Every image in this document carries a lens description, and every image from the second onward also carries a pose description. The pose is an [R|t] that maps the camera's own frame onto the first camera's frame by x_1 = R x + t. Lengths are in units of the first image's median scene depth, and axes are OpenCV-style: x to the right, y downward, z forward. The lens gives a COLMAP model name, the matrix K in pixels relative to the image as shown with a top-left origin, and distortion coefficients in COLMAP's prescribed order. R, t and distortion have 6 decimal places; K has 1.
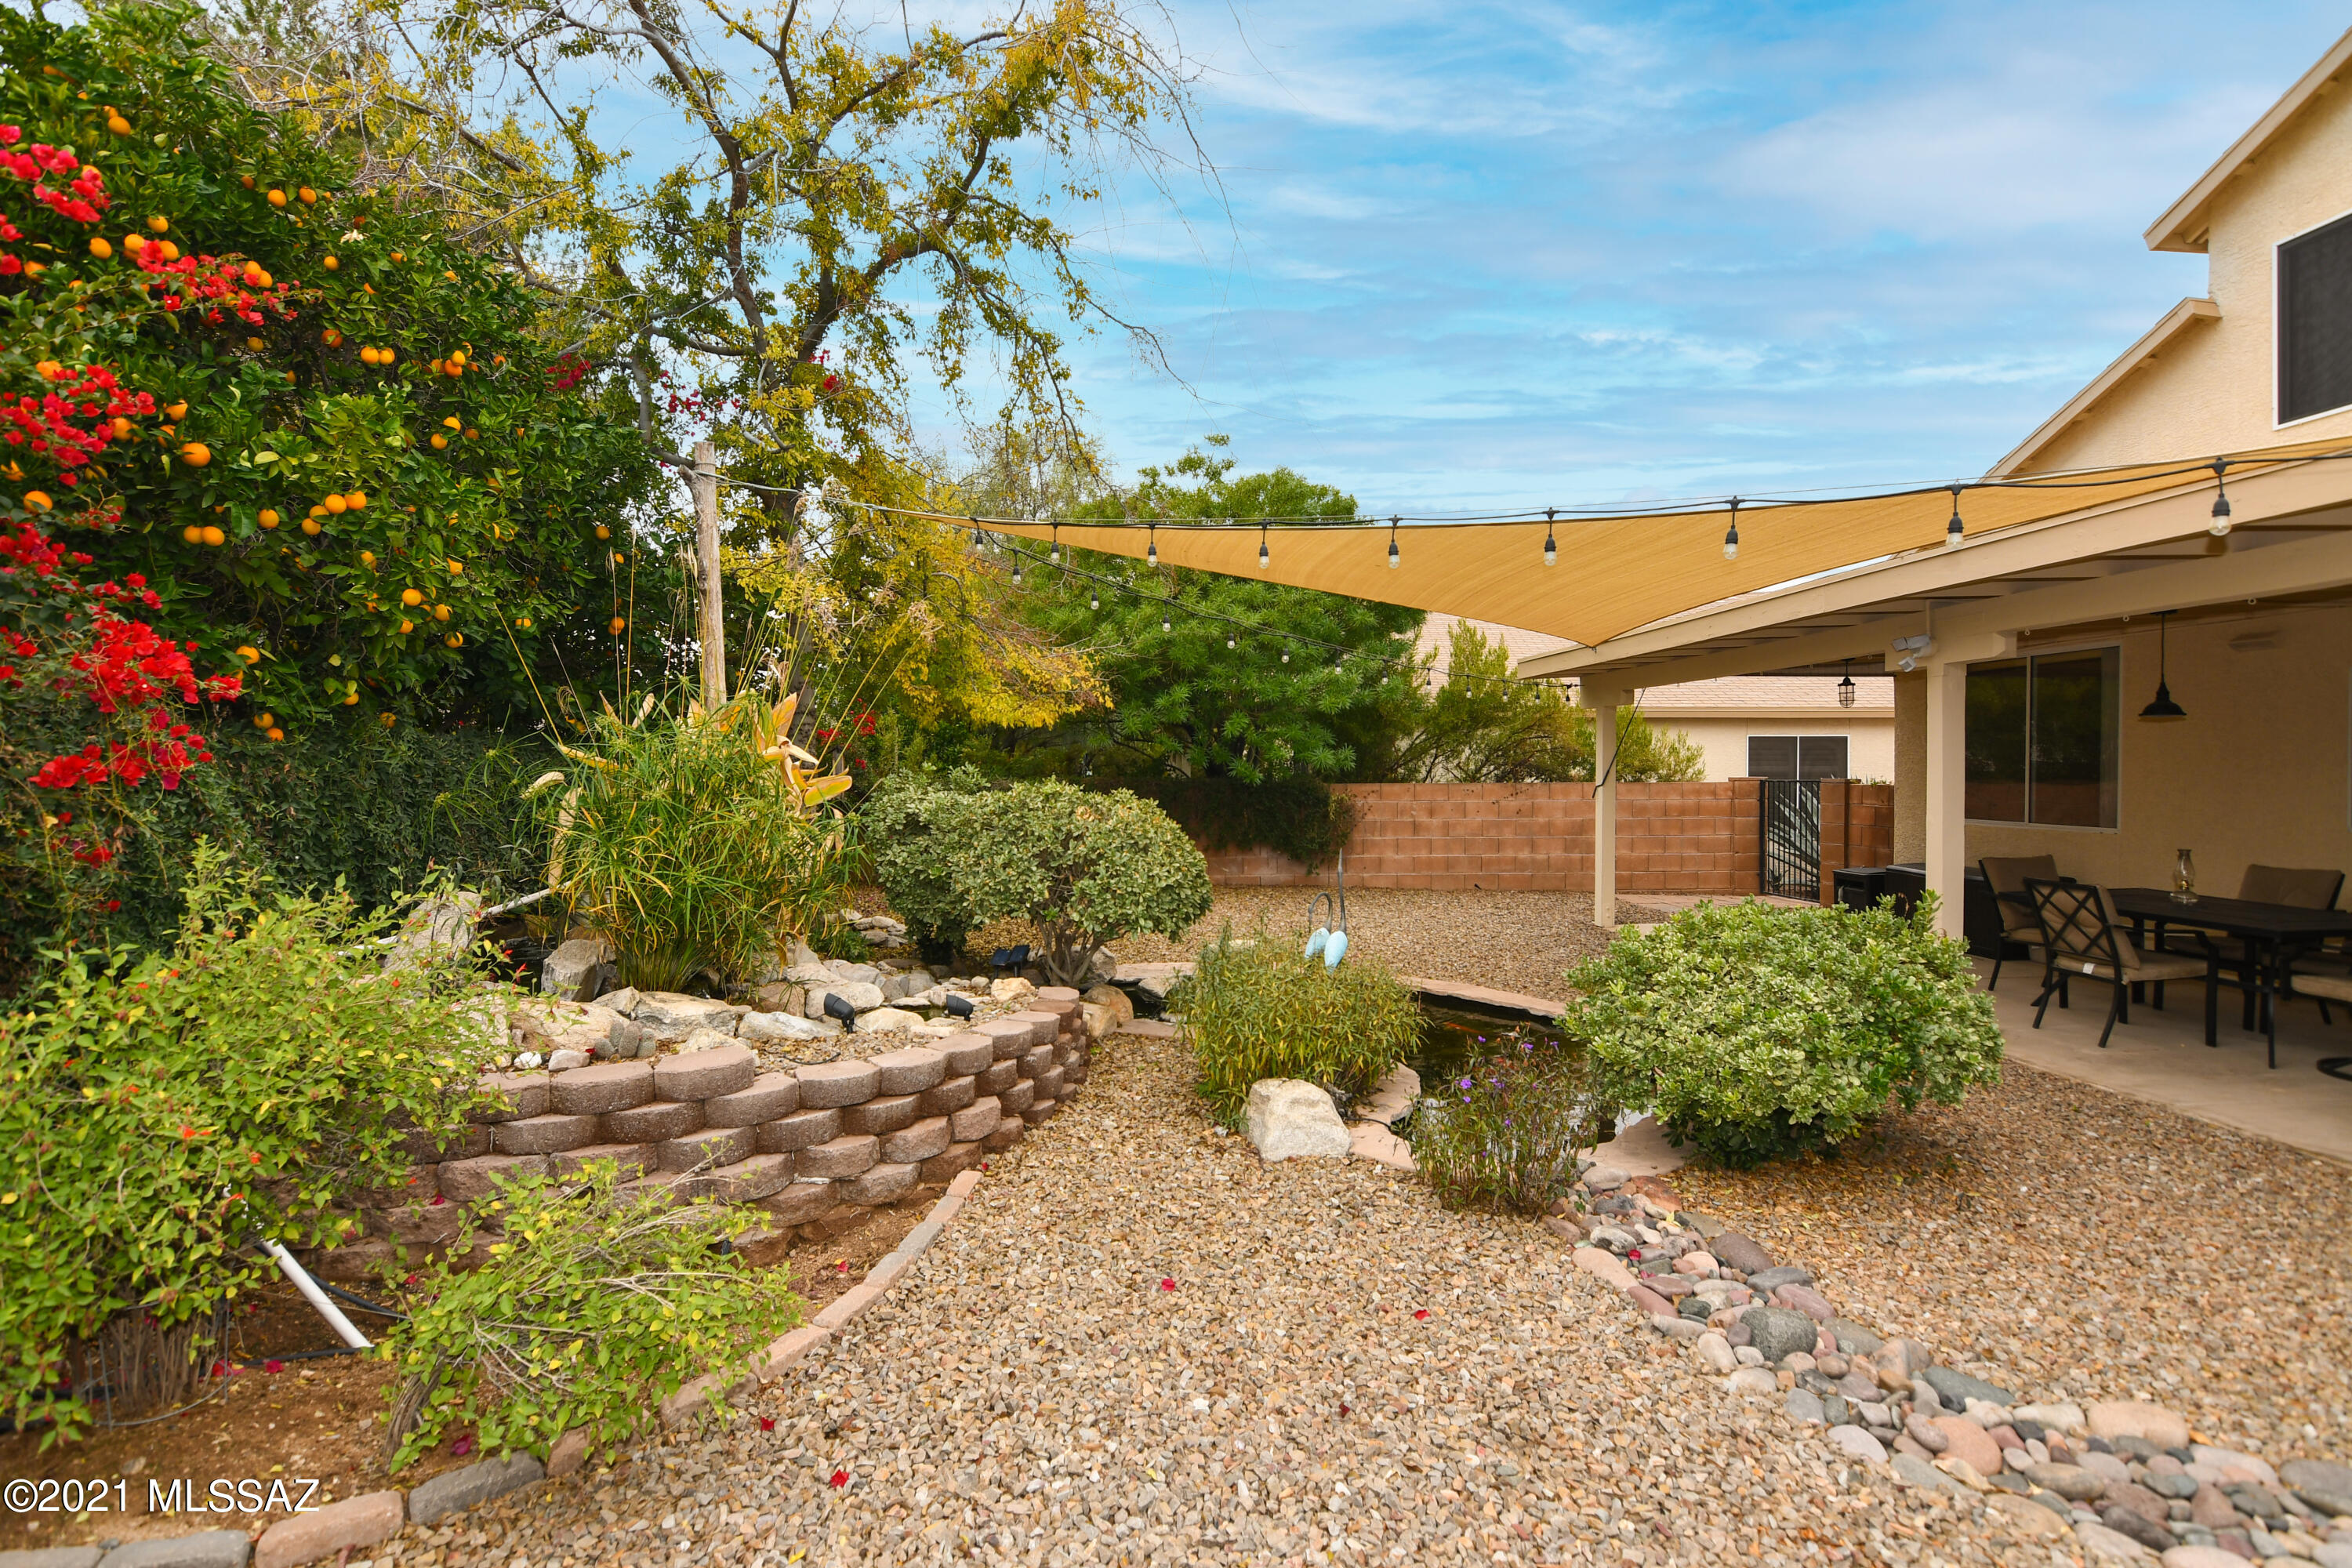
lens RADIAL K [[1137.4, 0, 1165.9], [0, 1137.4, 789.4], [0, 0, 1]] dist [-0.003204, -0.012085]
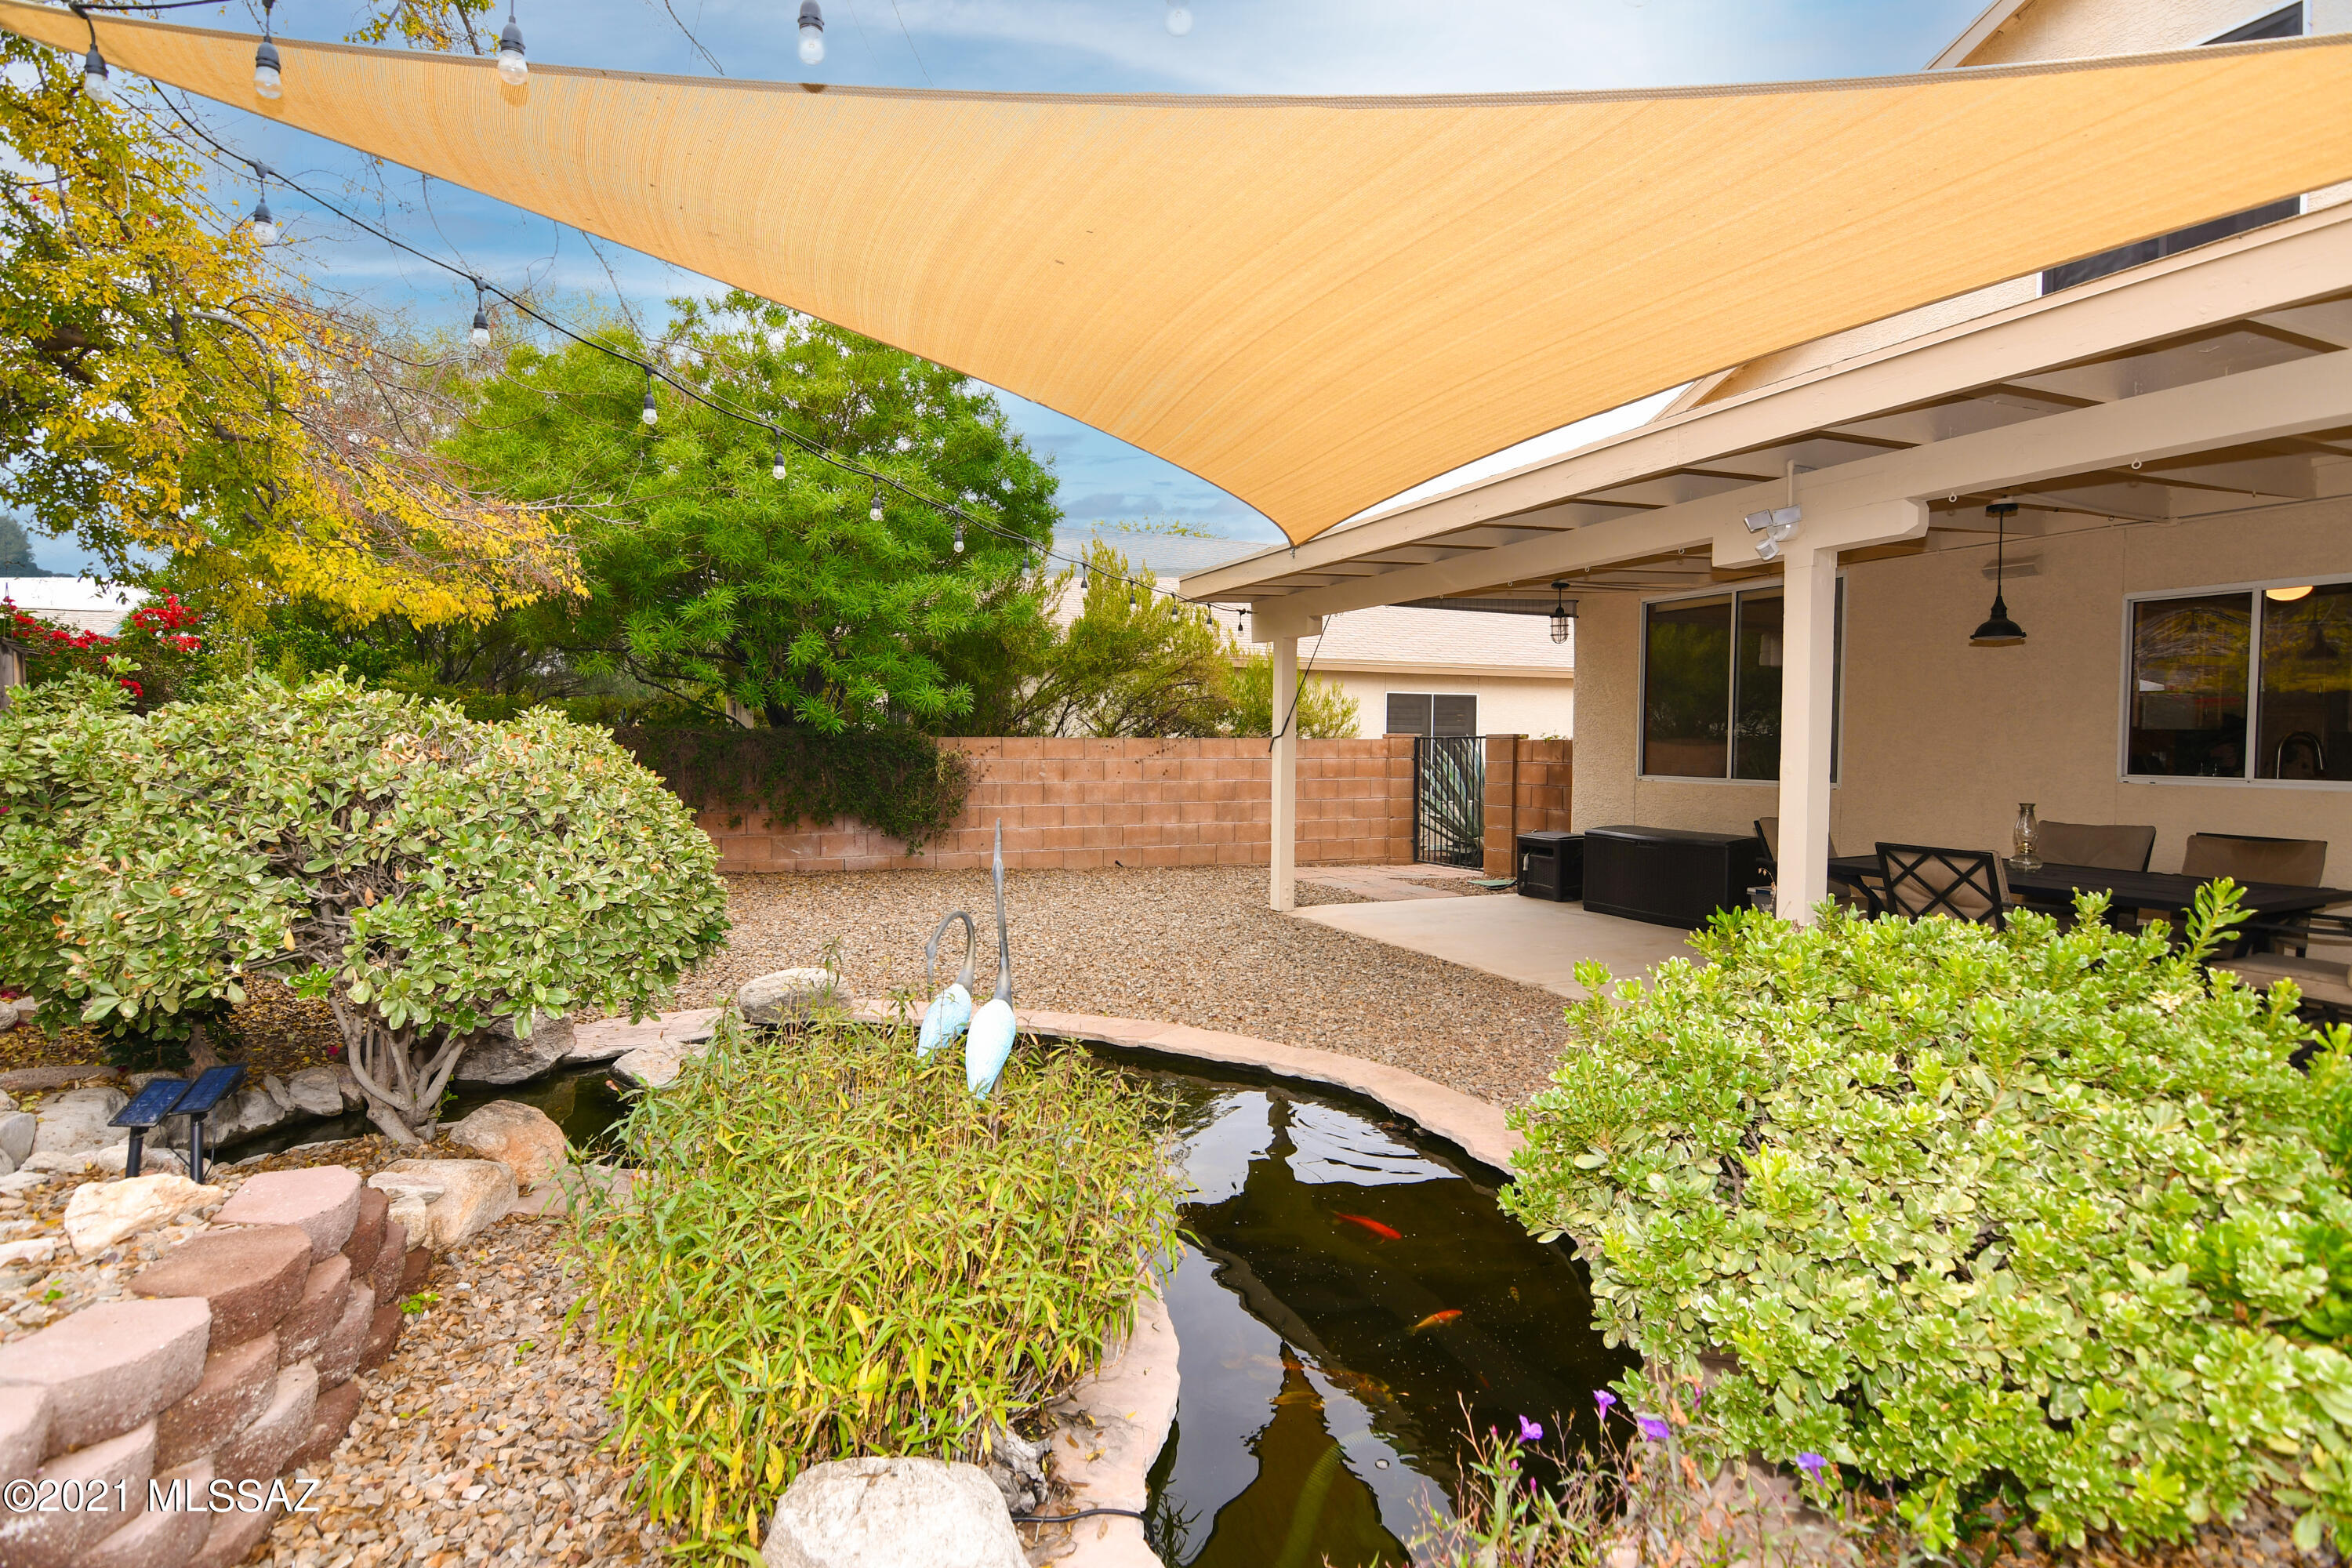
lens RADIAL K [[1137.4, 0, 1165.9], [0, 1137.4, 789.4], [0, 0, 1]] dist [-0.003204, -0.012085]
pose [[0.938724, -0.007626, 0.344585, 0.051874], [-0.000779, 0.999706, 0.024248, 0.025675], [-0.344668, -0.023031, 0.938442, 0.478438]]
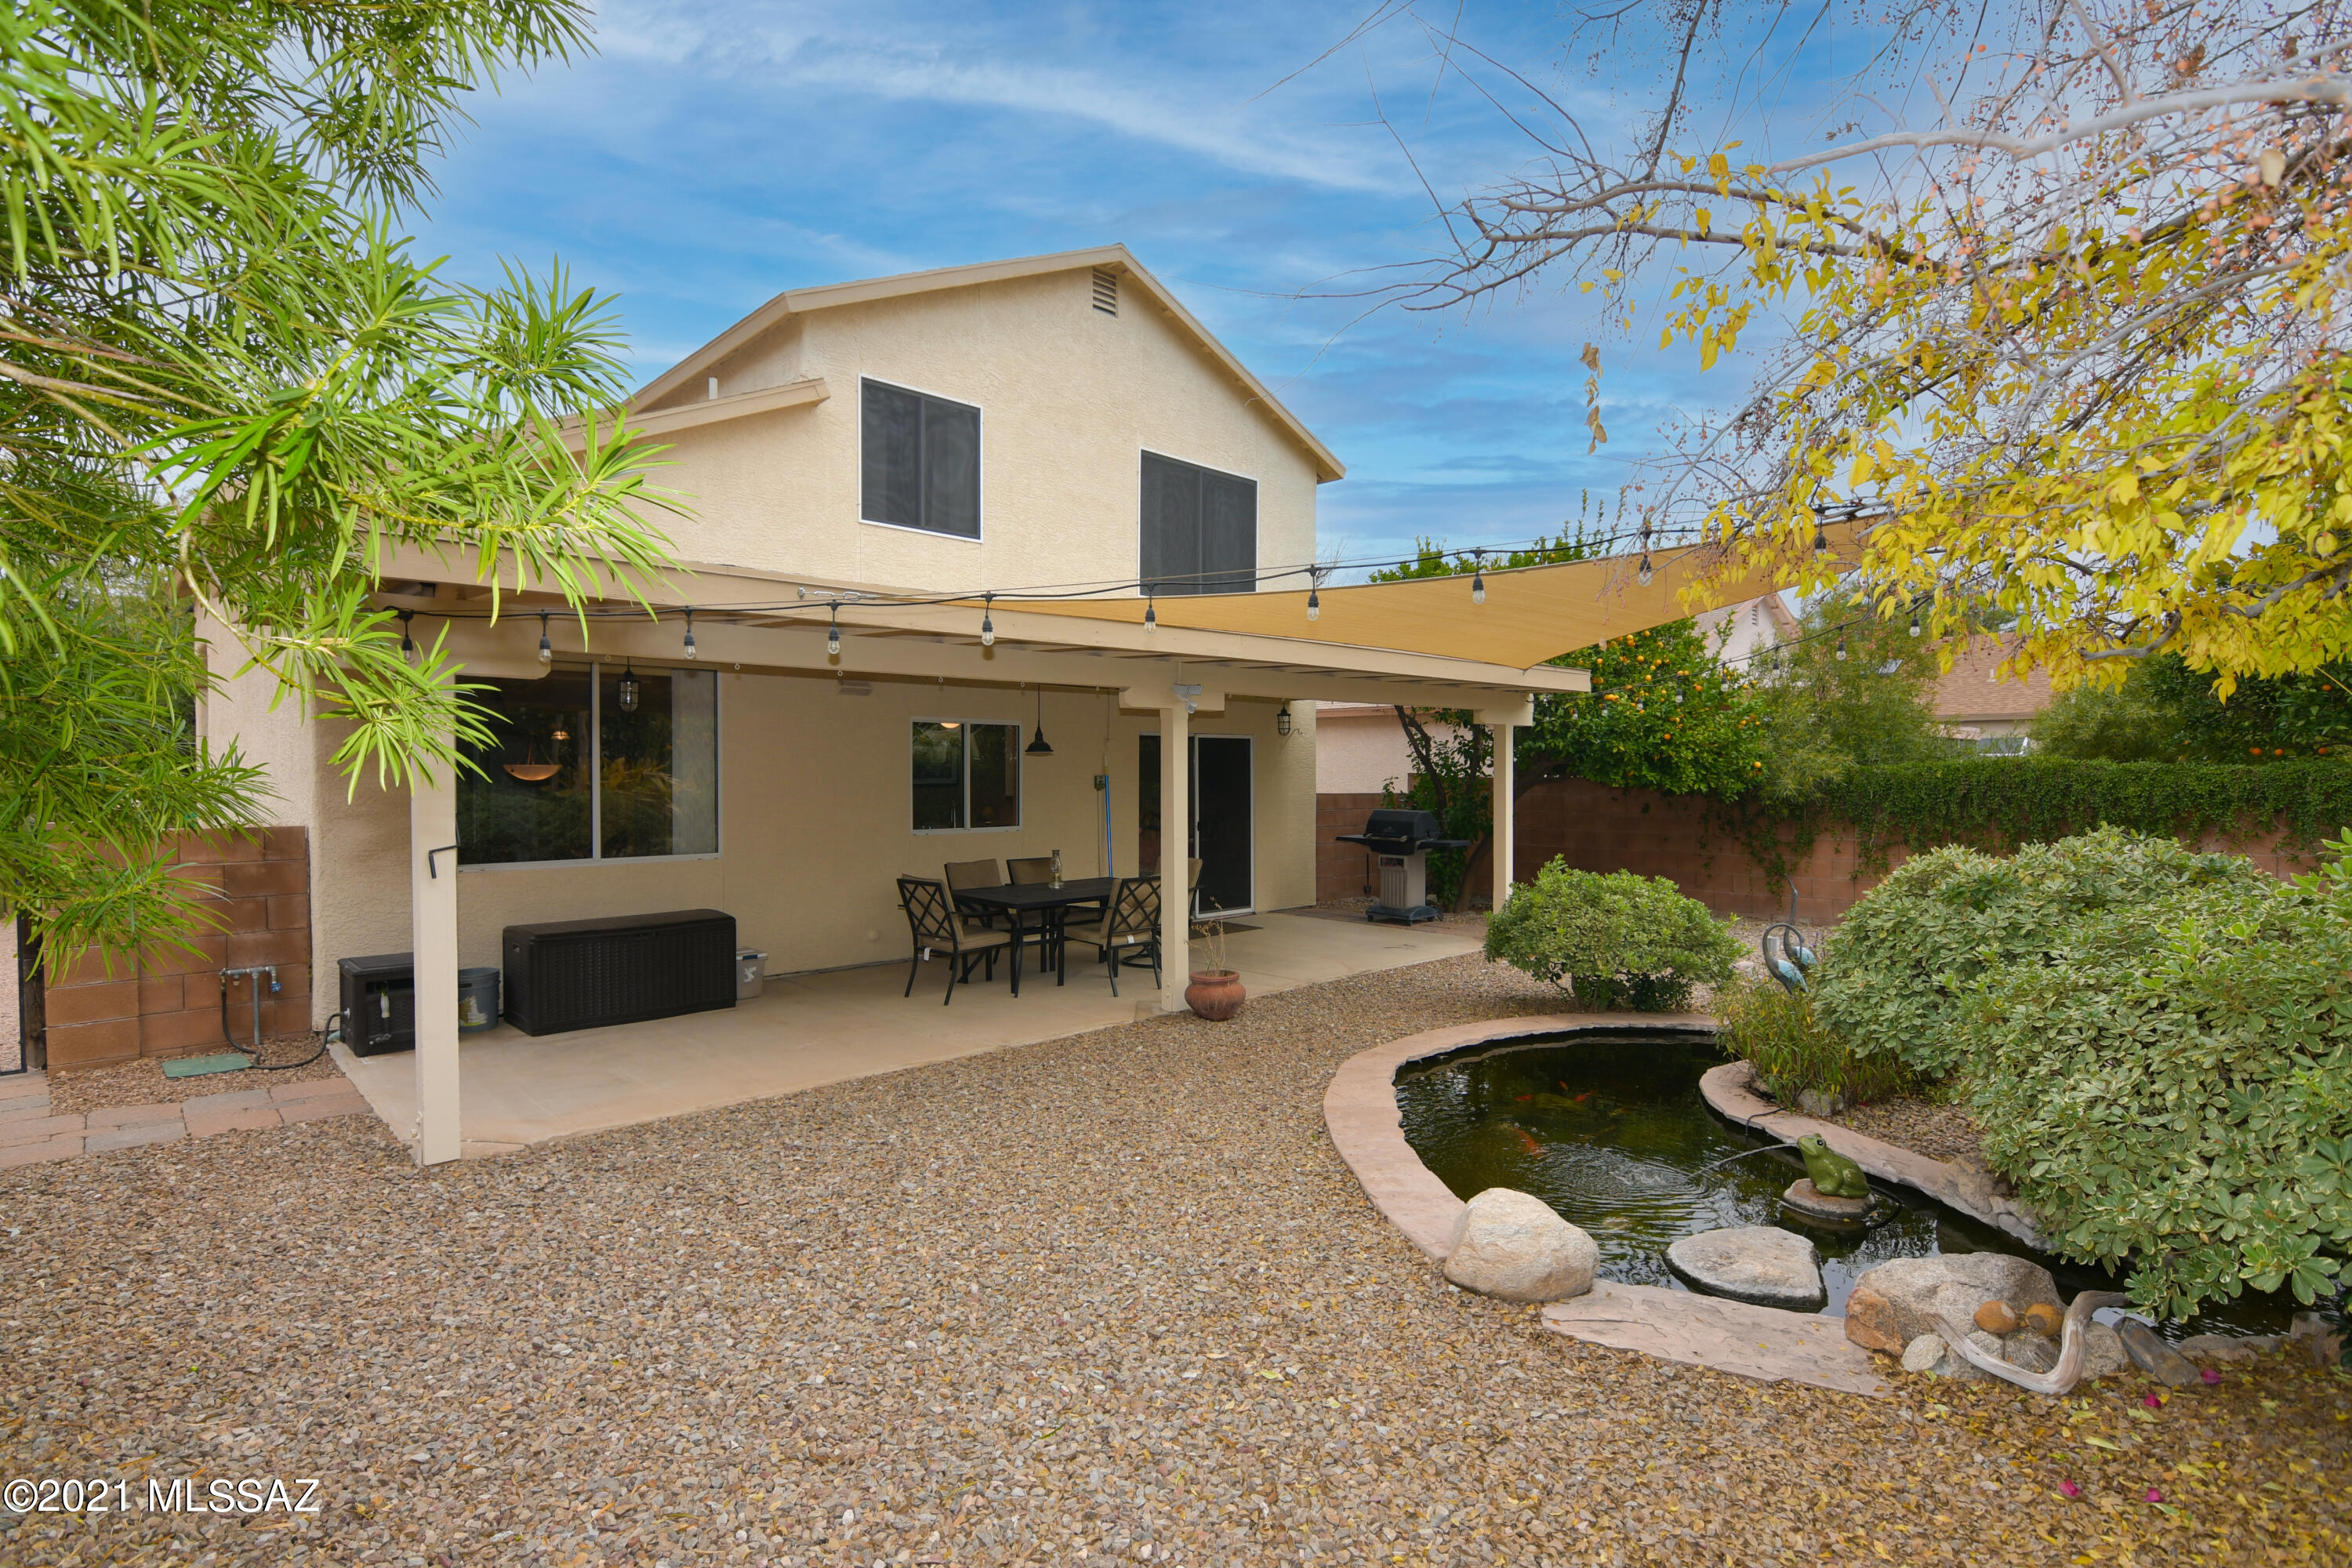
lens RADIAL K [[1137.4, 0, 1165.9], [0, 1137.4, 789.4], [0, 0, 1]] dist [-0.003204, -0.012085]
pose [[-0.652490, -0.012074, 0.757701, -0.247925], [0.014434, 0.999494, 0.028358, -0.060766], [-0.757660, 0.029440, -0.651985, 1.898301]]
